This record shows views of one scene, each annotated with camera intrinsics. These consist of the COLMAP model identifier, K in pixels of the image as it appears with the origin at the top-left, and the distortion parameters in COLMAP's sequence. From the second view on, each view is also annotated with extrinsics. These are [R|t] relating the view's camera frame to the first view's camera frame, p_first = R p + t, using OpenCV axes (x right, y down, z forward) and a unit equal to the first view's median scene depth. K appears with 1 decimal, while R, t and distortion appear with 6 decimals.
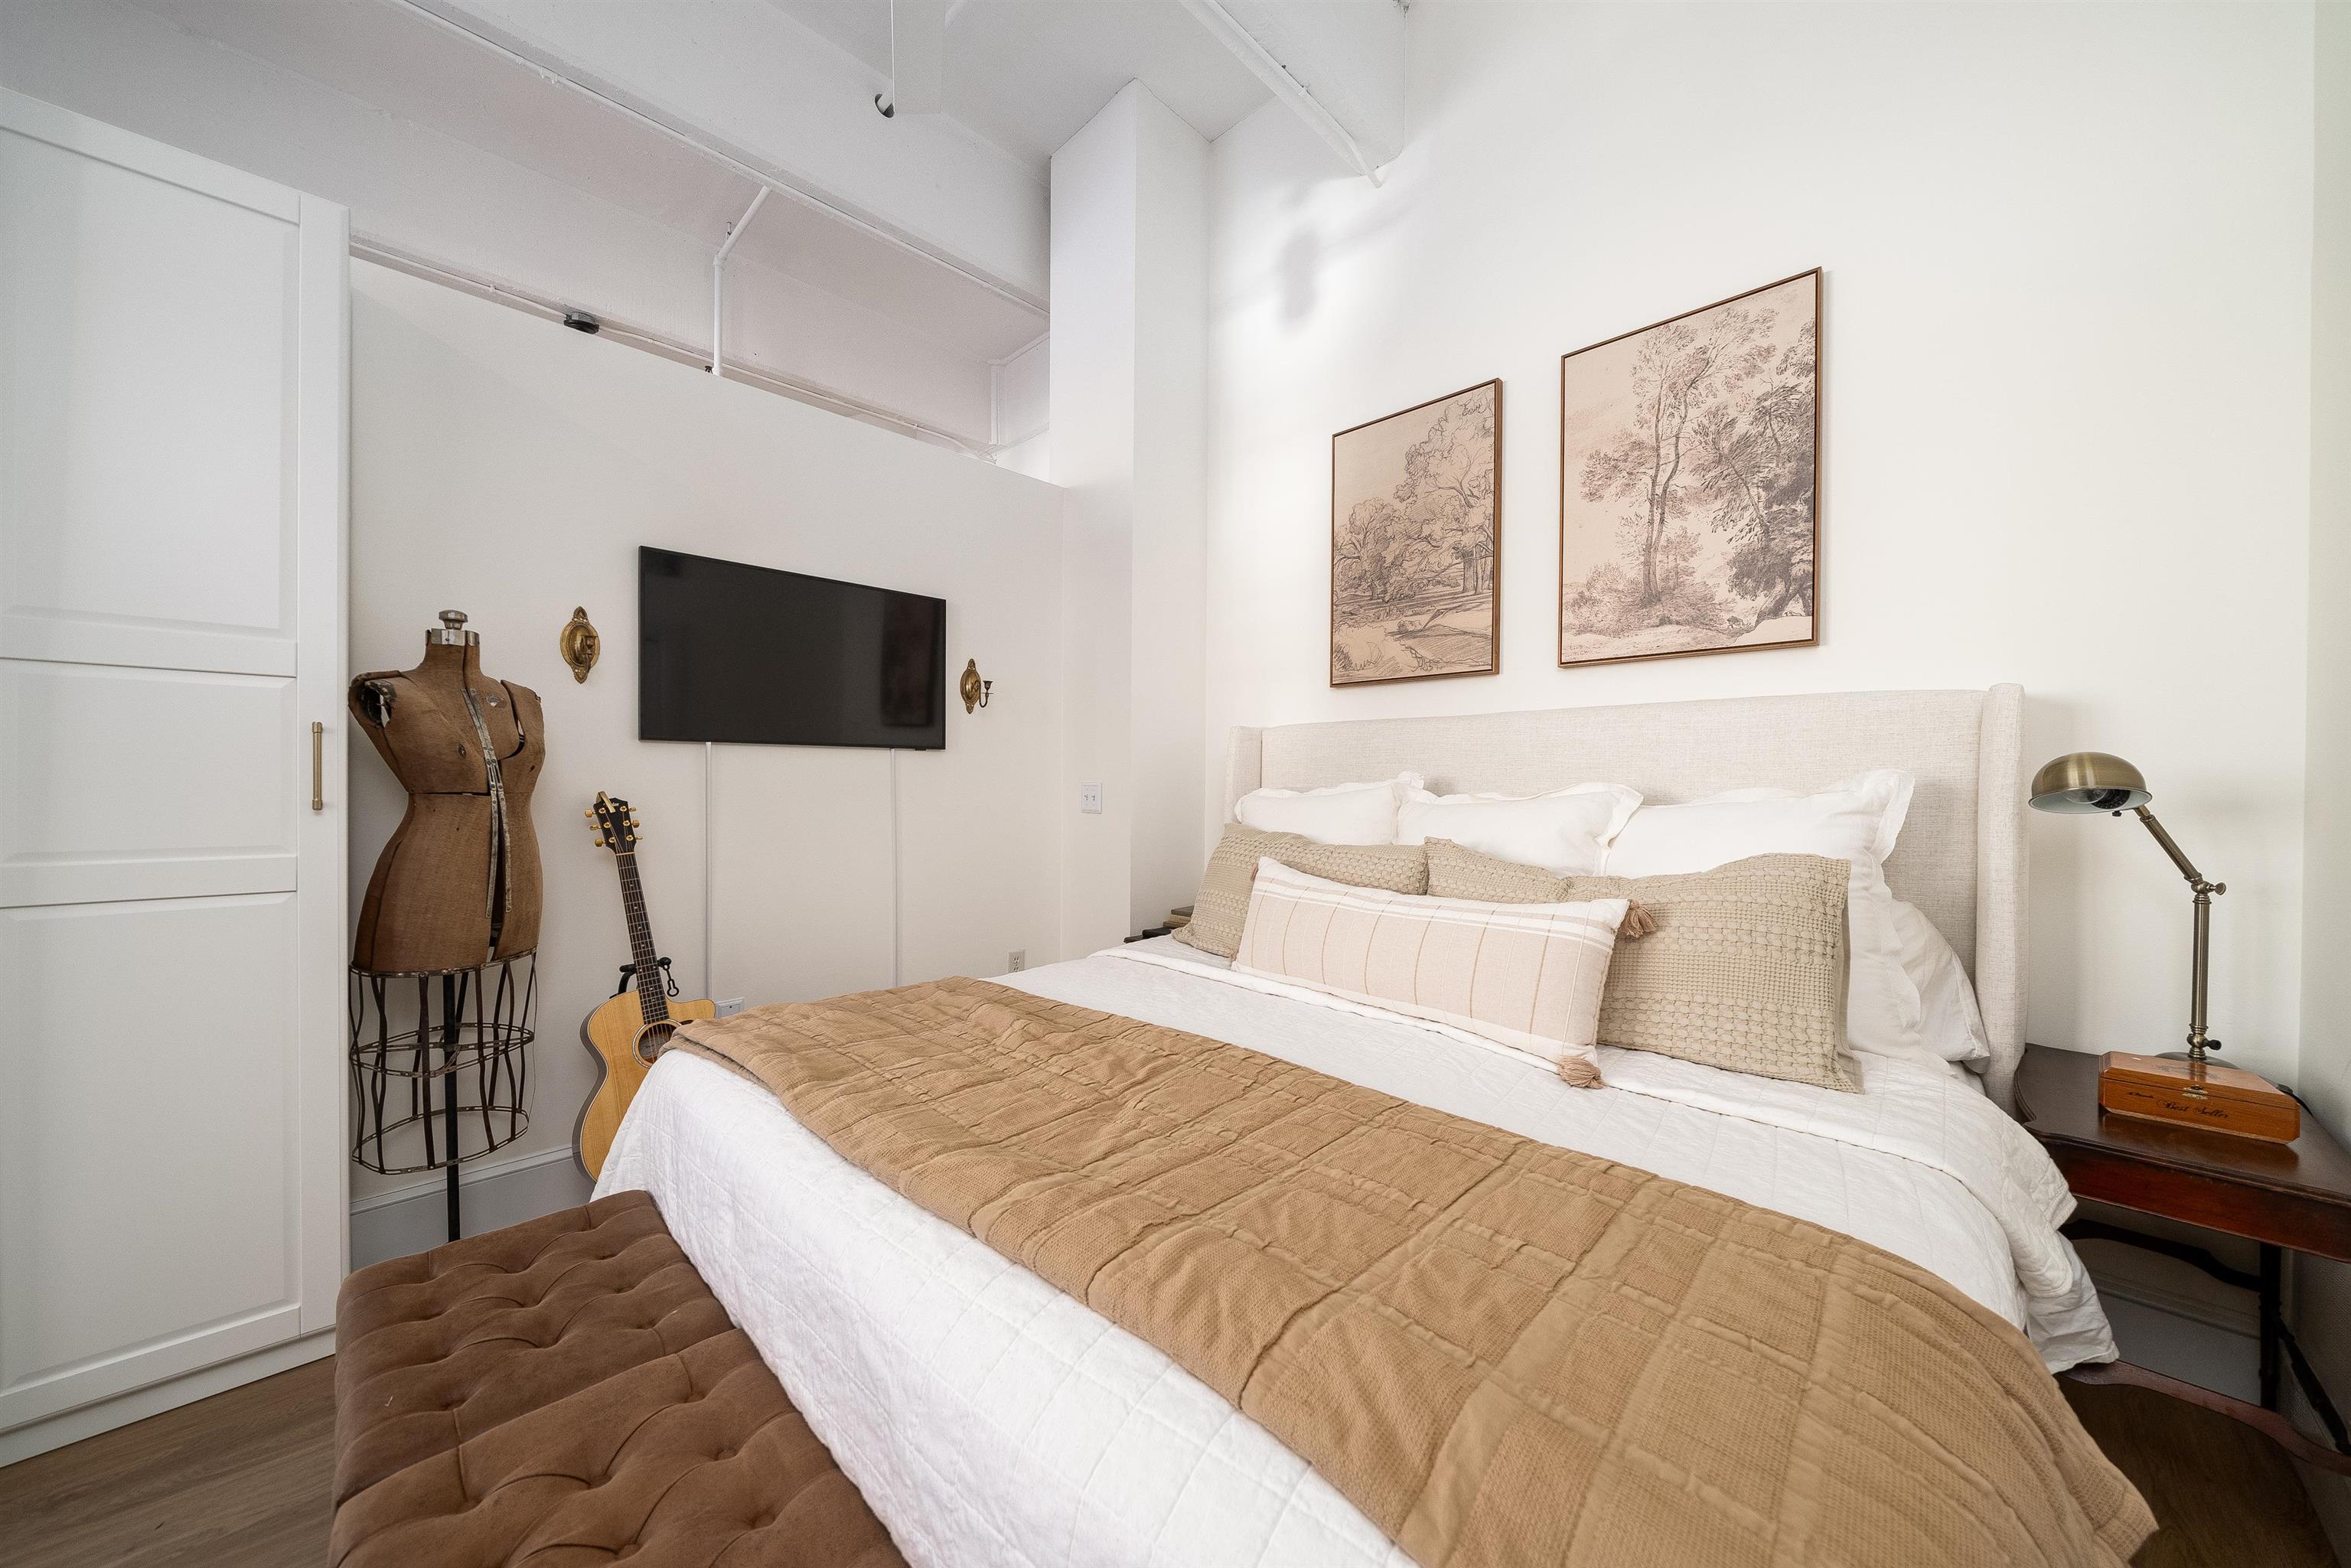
lens RADIAL K [[817.4, 0, 1188.6], [0, 817.4, 782.1], [0, 0, 1]] dist [-0.008175, -0.000080]
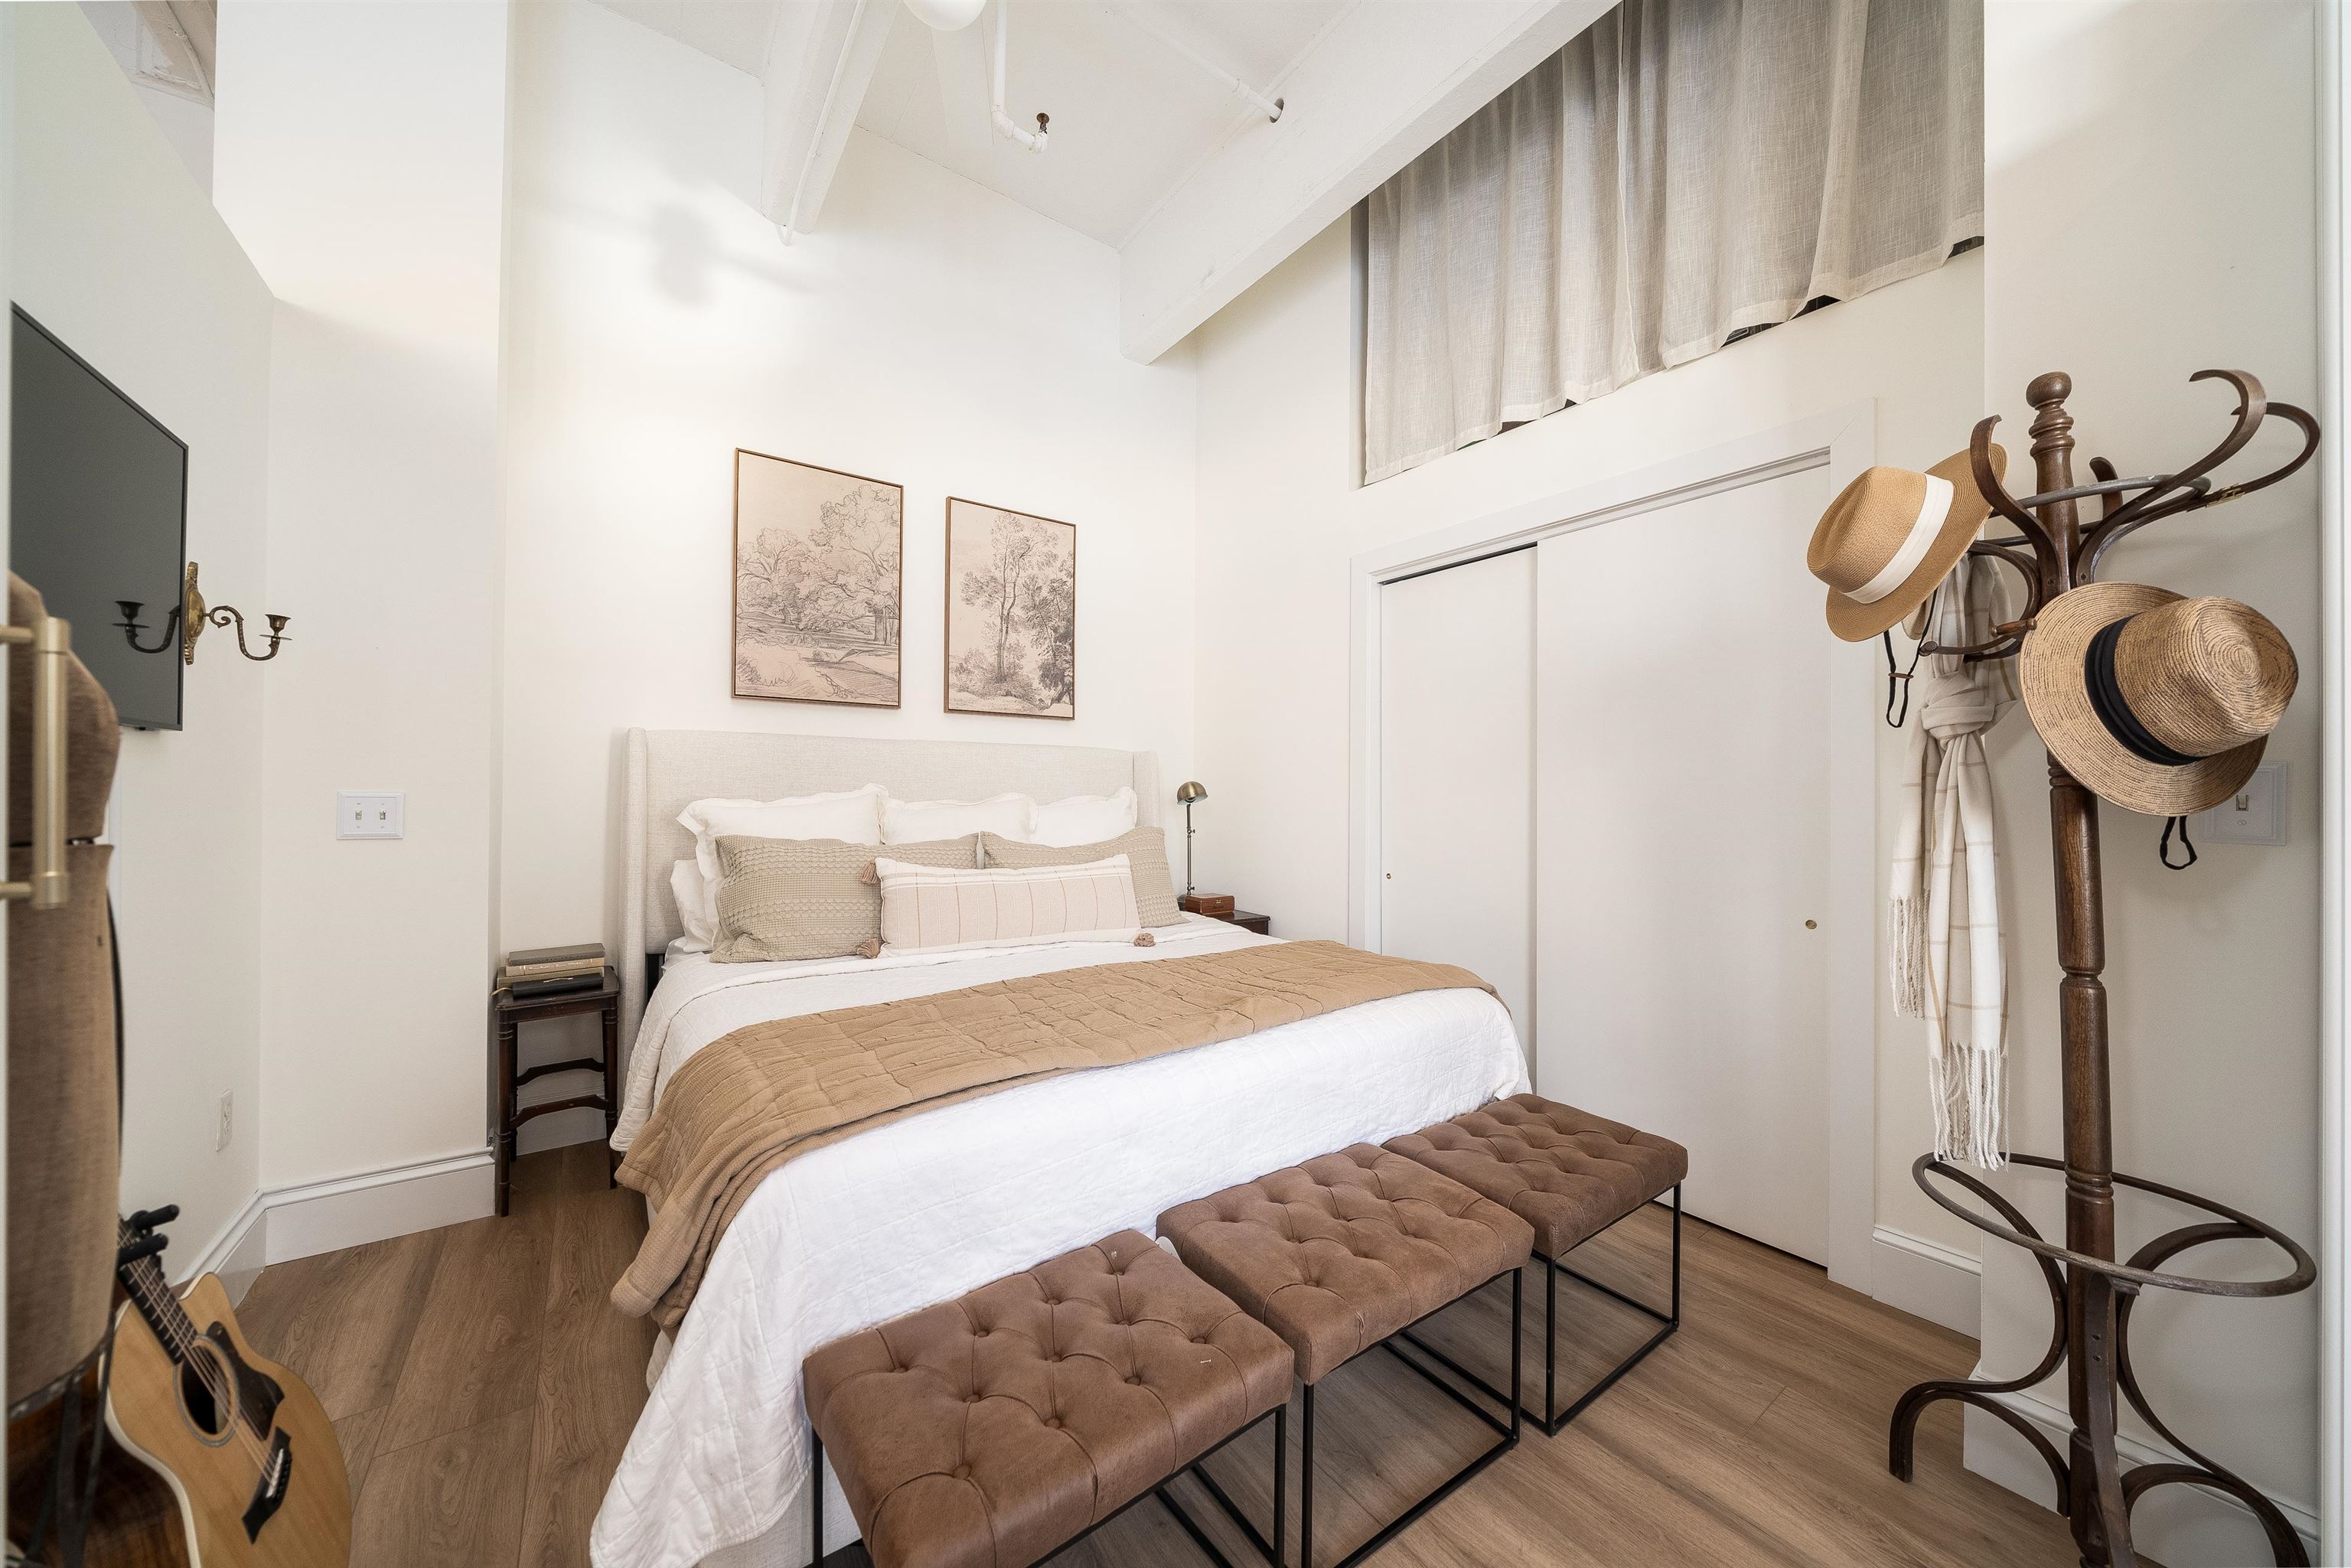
lens RADIAL K [[794.4, 0, 1185.5], [0, 794.4, 782.5], [0, 0, 1]] dist [-0.009690, -0.000062]
pose [[0.166179, 0.008312, 0.986061, -0.900310], [-0.005671, 0.999956, -0.007473, -0.008802], [-0.986079, -0.004350, 0.166219, 0.371311]]
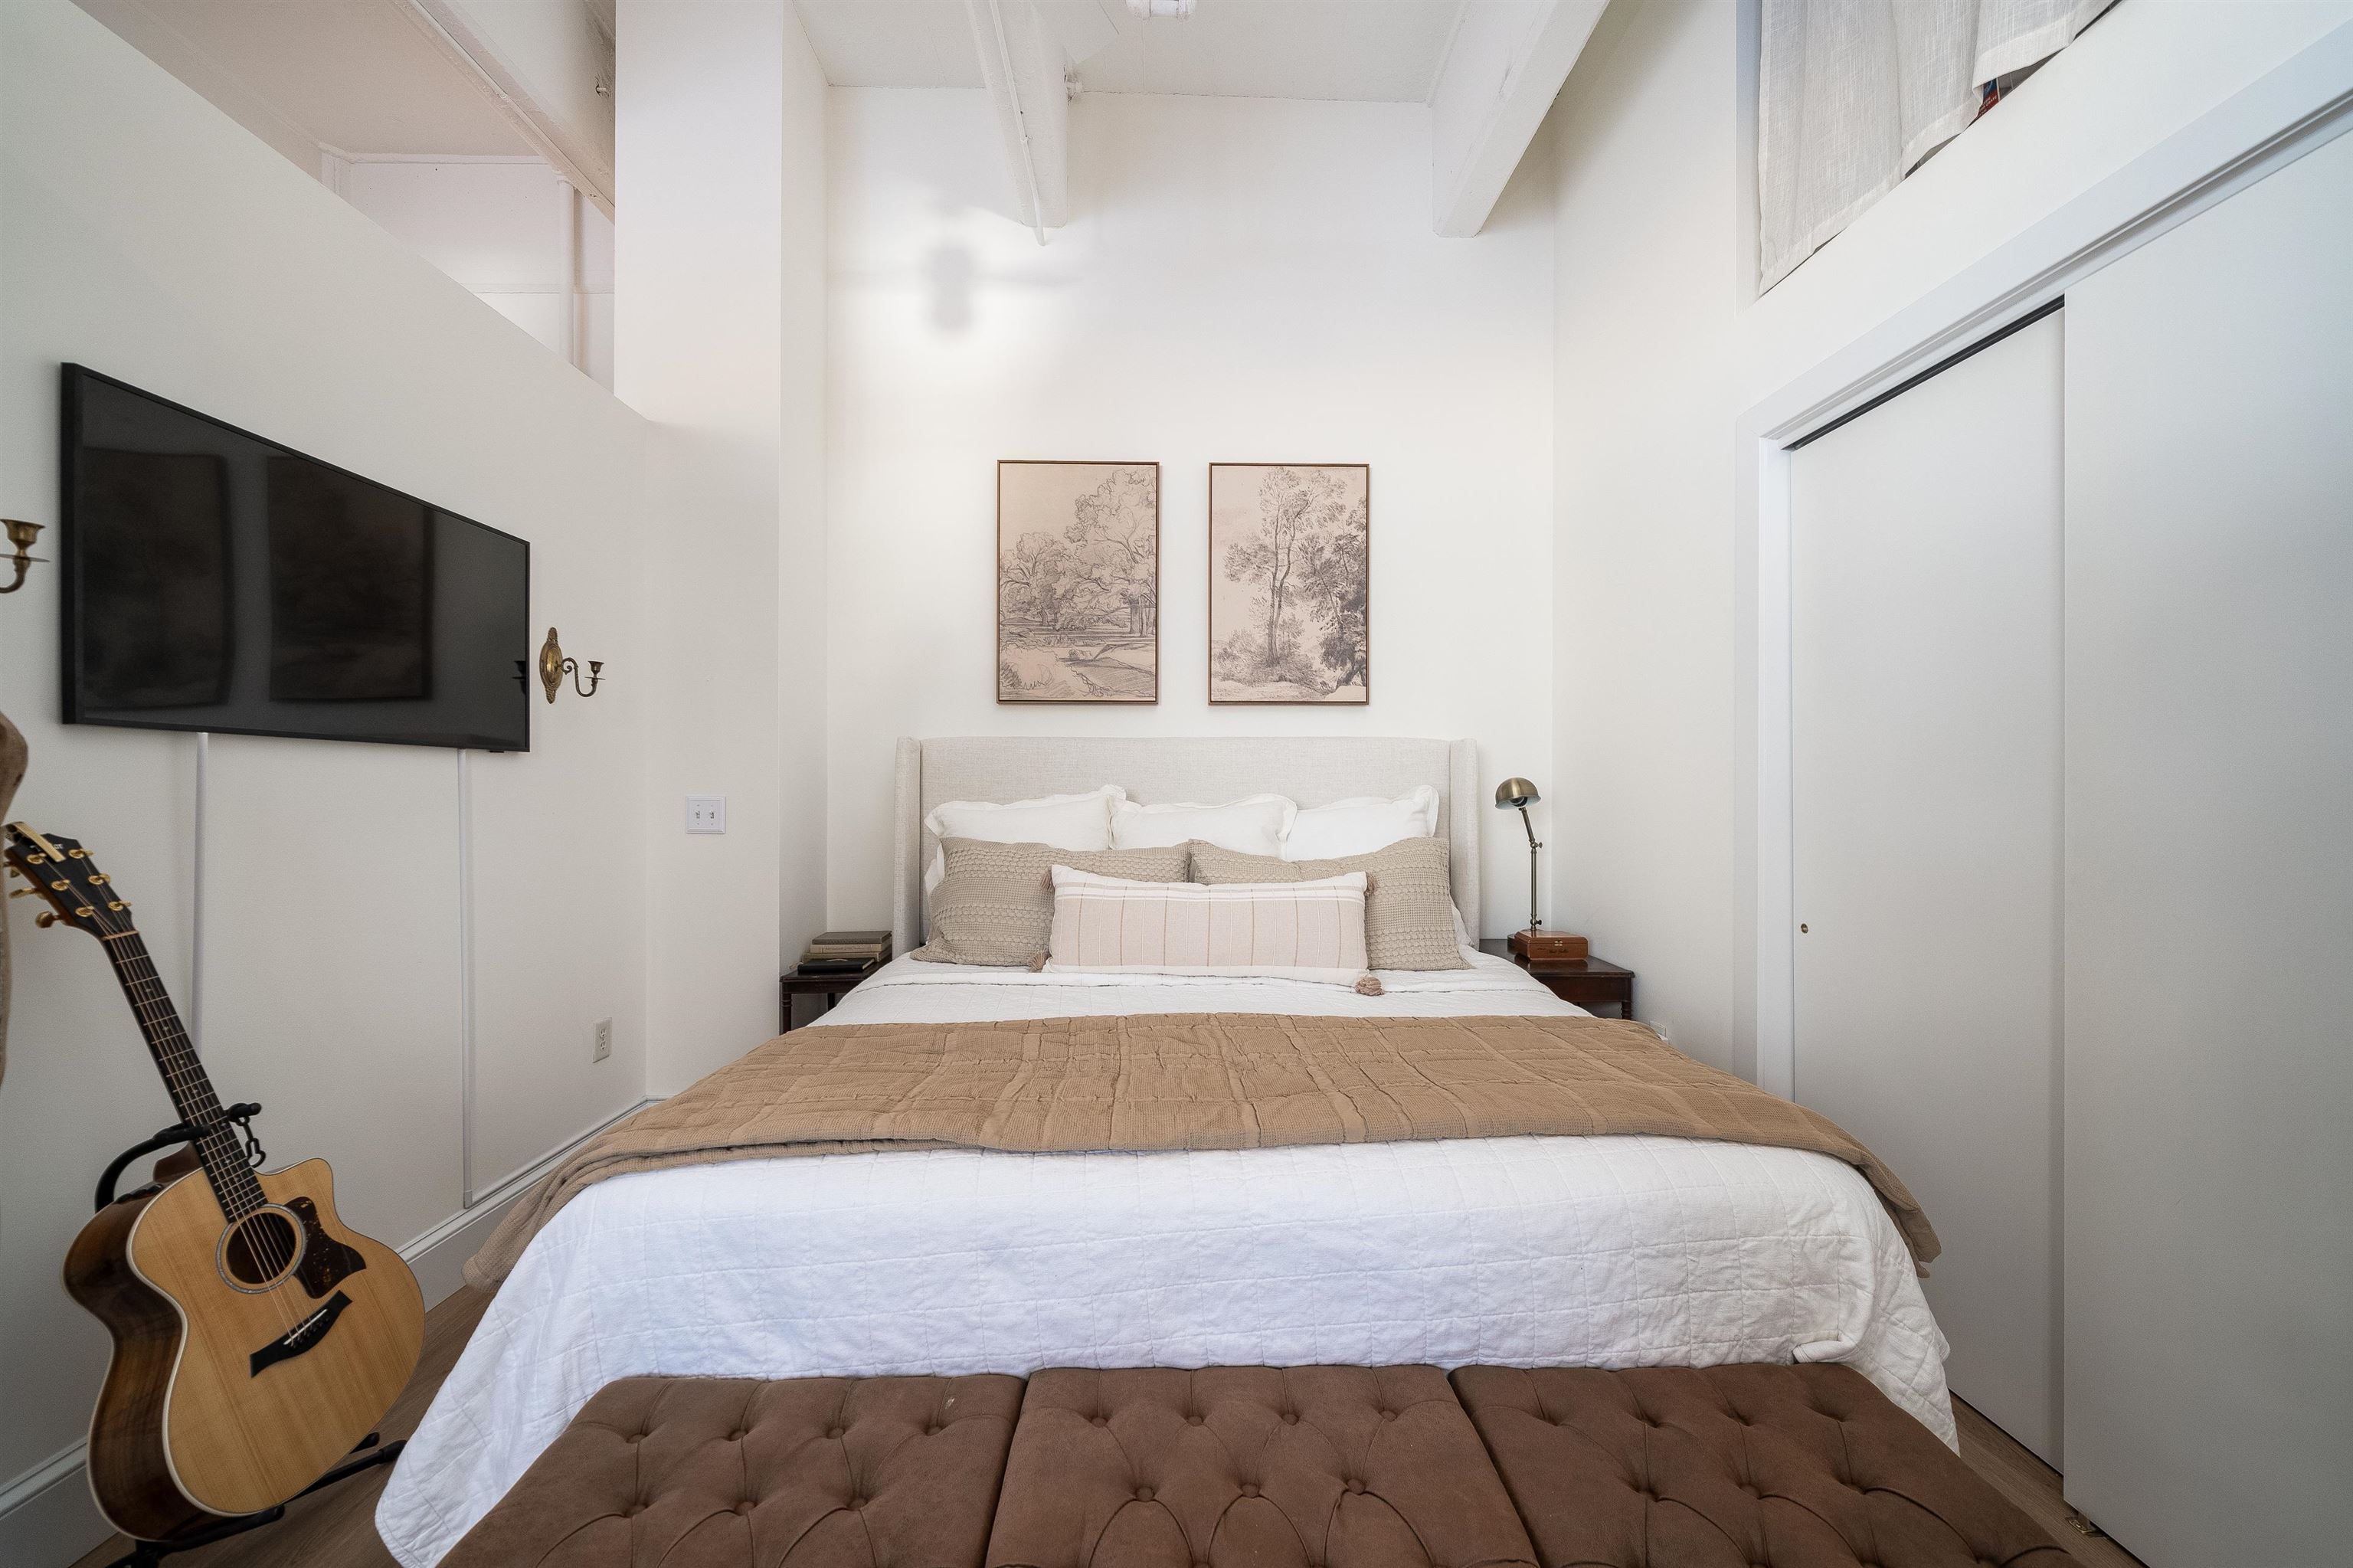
lens RADIAL K [[863.6, 0, 1190.3], [0, 863.6, 787.3], [0, 0, 1]] dist [-0.005261, -0.000208]
pose [[0.694685, -0.000409, 0.719314, -0.575620], [0.003073, 0.999992, -0.002400, -0.007071], [-0.719308, 0.003877, 0.694681, 0.080088]]
